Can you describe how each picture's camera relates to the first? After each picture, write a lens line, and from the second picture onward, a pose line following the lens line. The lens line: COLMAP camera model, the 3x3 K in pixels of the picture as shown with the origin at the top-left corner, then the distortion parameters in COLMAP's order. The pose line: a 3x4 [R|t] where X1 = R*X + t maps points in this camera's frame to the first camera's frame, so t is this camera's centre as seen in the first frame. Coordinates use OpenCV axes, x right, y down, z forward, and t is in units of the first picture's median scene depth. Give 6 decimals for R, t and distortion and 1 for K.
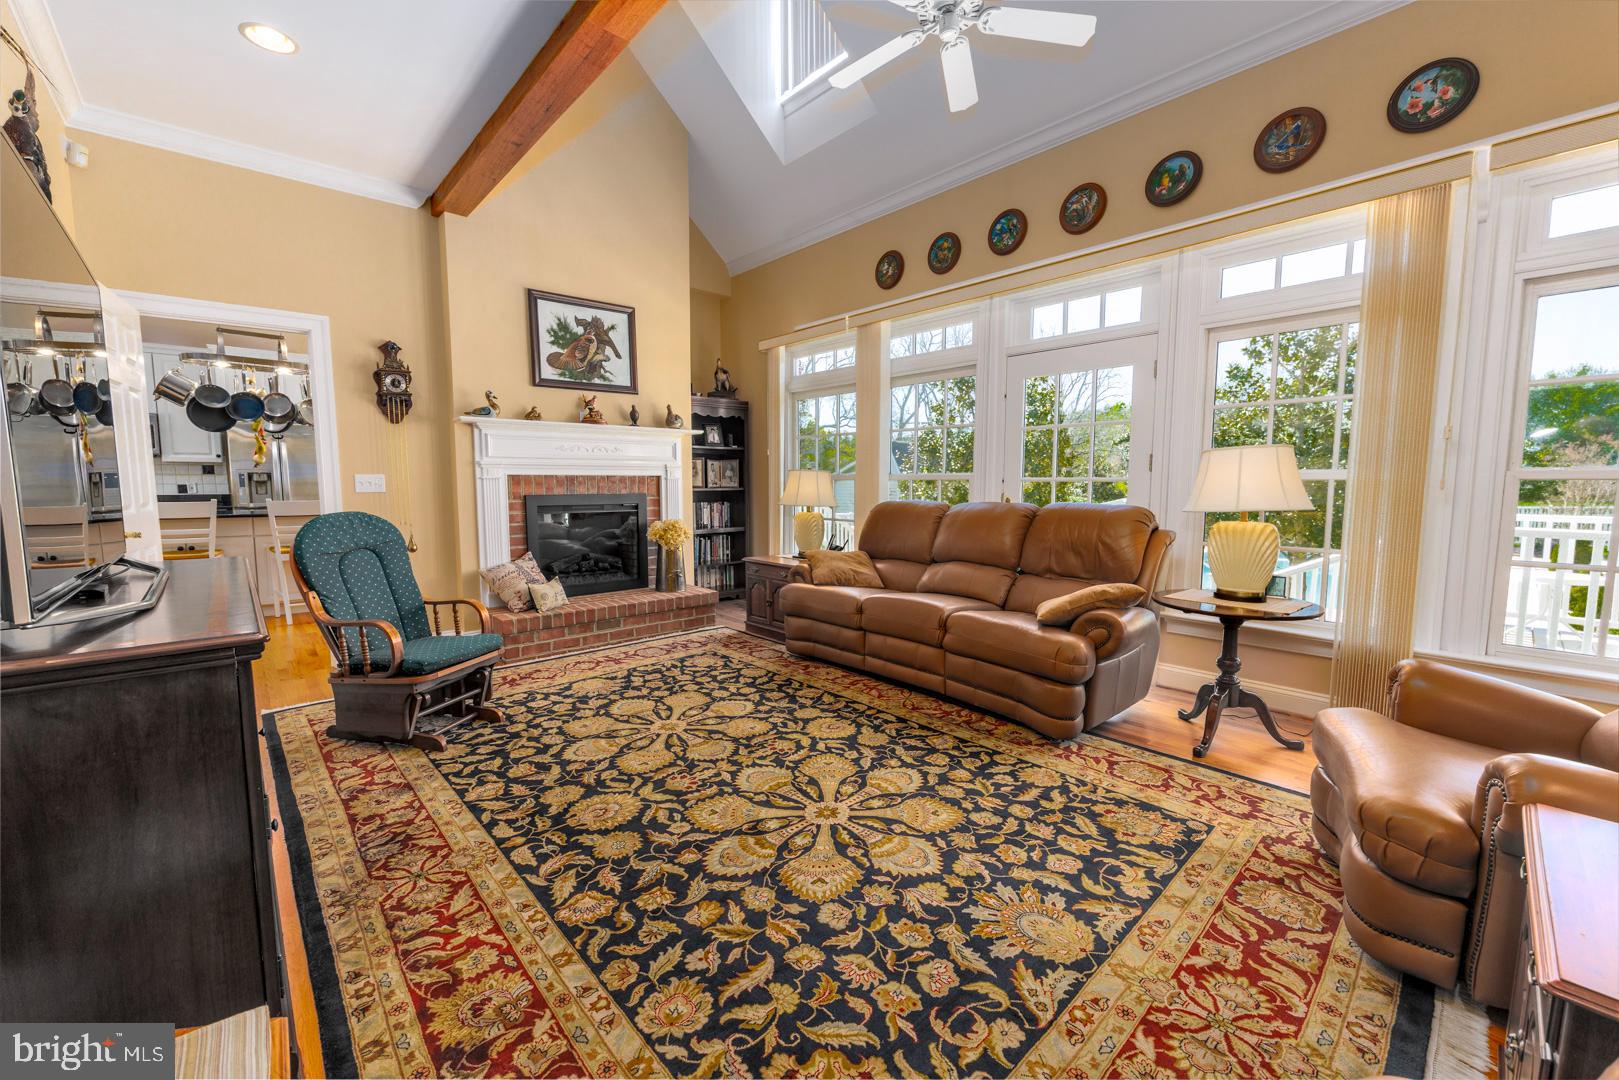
lens RADIAL K [[634.6, 0, 810.8], [0, 634.6, 541.5], [0, 0, 1]] dist [-0.000615, -0.000003]
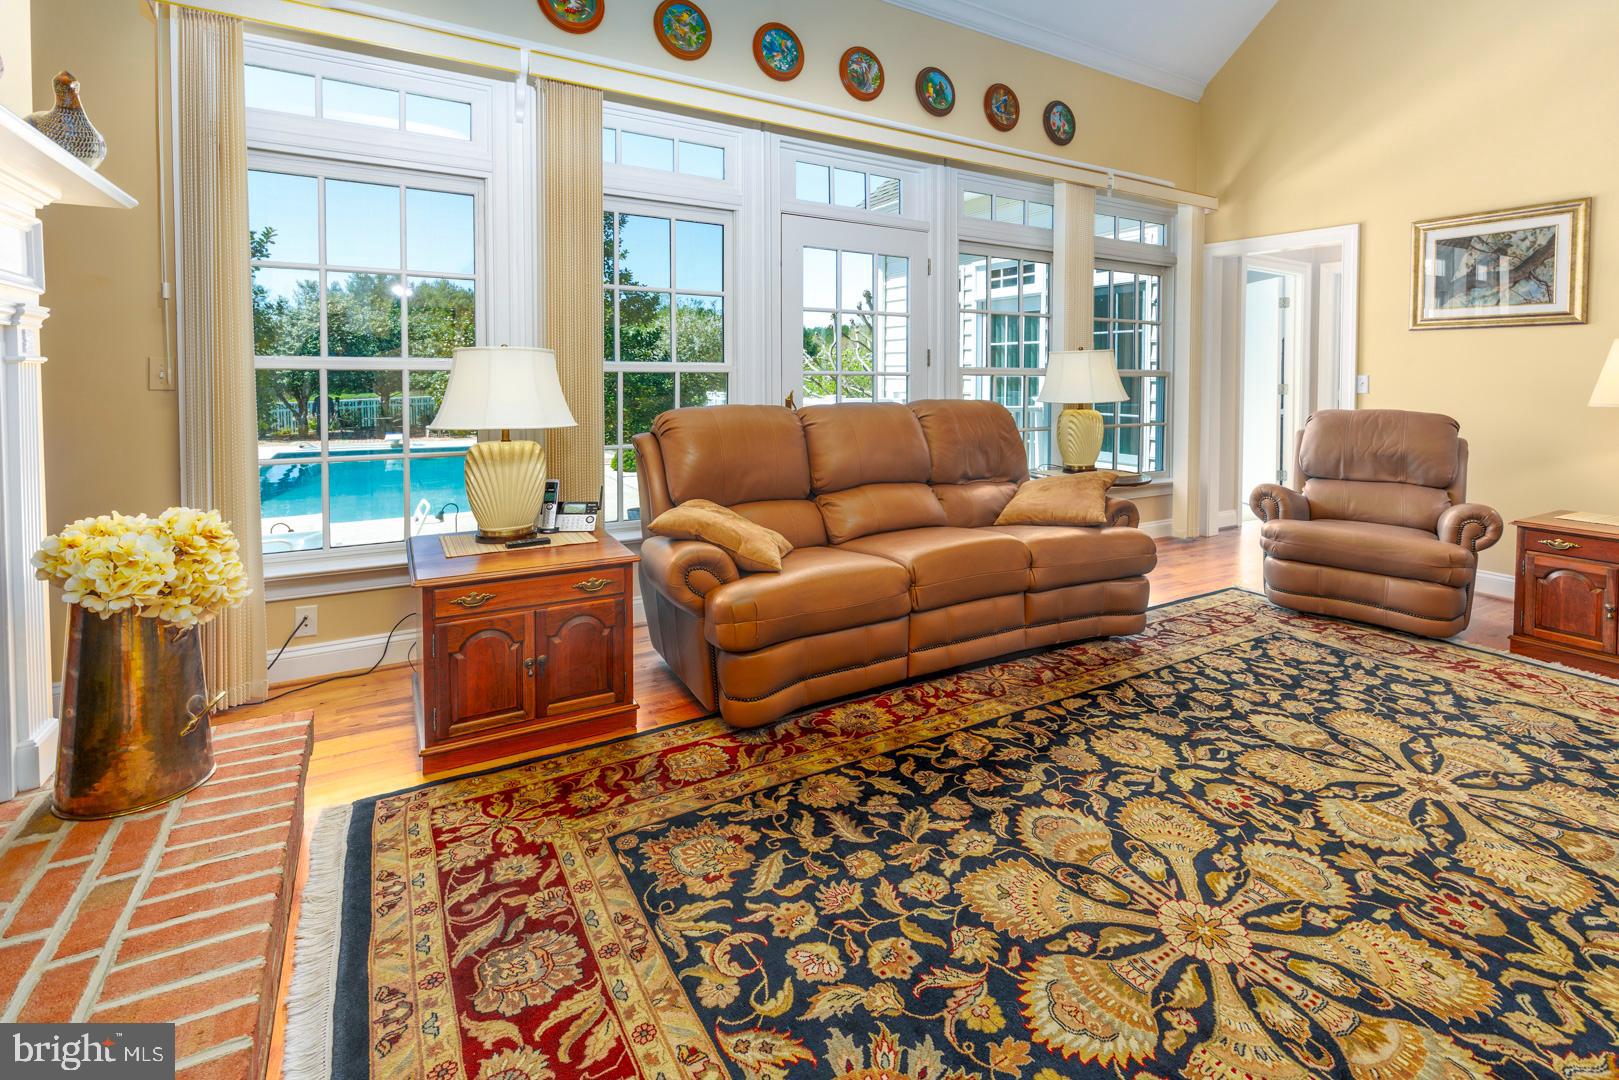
lens RADIAL K [[717.1, 0, 807.9], [0, 717.1, 535.6], [0, 0, 1]] dist [0.000447, -0.000888]
pose [[0.216172, -0.210146, 0.953472, -0.671979], [0.086937, 0.976826, 0.195583, -0.089853], [-0.972477, 0.040612, 0.229432, 1.102385]]
